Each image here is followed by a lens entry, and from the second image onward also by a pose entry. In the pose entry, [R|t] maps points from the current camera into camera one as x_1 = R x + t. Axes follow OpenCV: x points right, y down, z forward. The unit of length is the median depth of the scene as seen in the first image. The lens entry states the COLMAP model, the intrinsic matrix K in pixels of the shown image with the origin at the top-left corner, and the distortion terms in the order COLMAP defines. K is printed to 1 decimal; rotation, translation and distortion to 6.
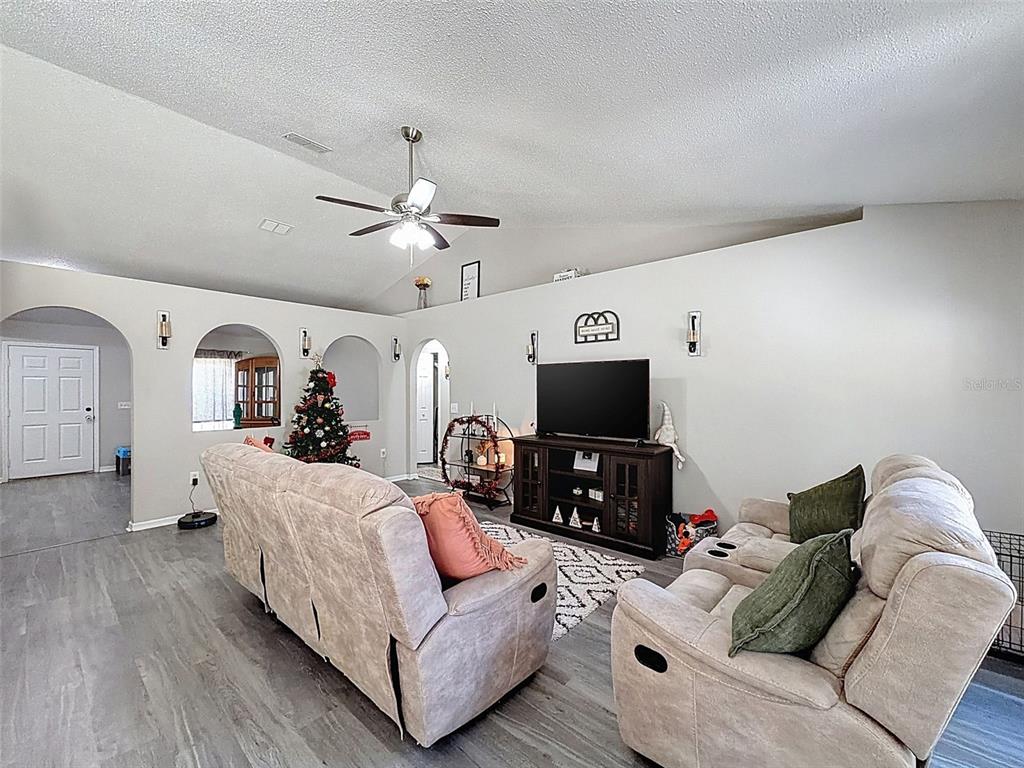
lens RADIAL K [[419.4, 0, 510.1], [0, 419.4, 388.0], [0, 0, 1]] dist [0.000698, 0.000098]
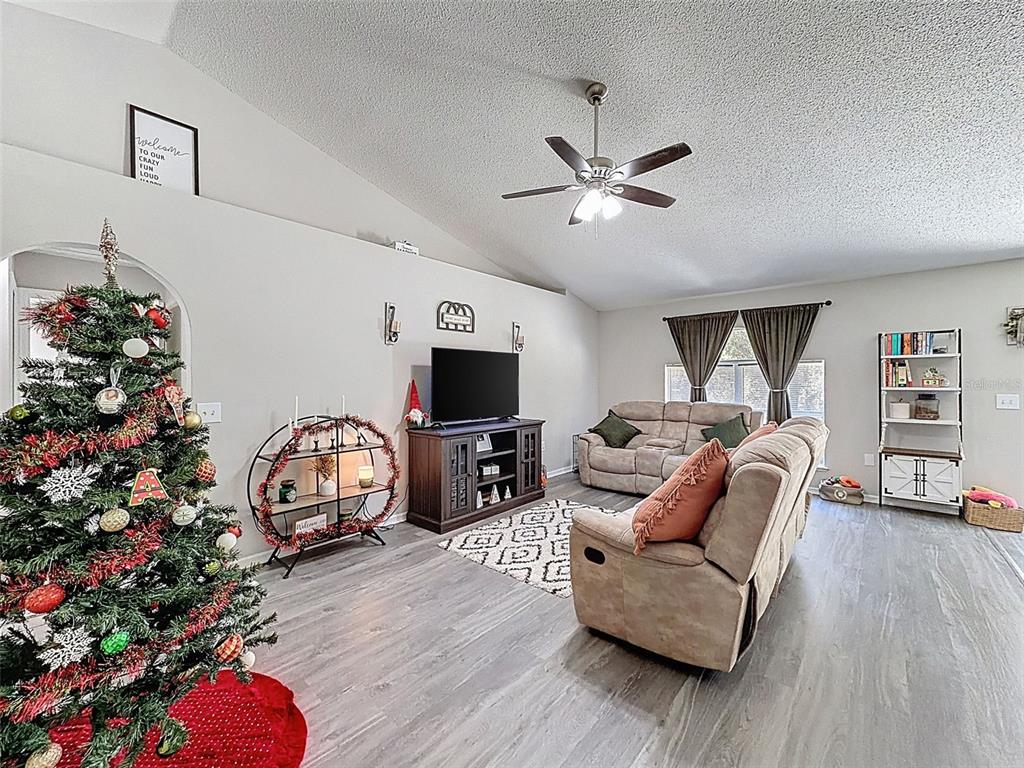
lens RADIAL K [[414.5, 0, 510.9], [0, 414.5, 383.7], [0, 0, 1]] dist [0.000516, 0.000048]
pose [[0.007235, -0.007574, 0.999945, -0.830464], [0.003152, 0.999967, 0.007552, 0.013432], [-0.999969, 0.003098, 0.007259, 0.862825]]
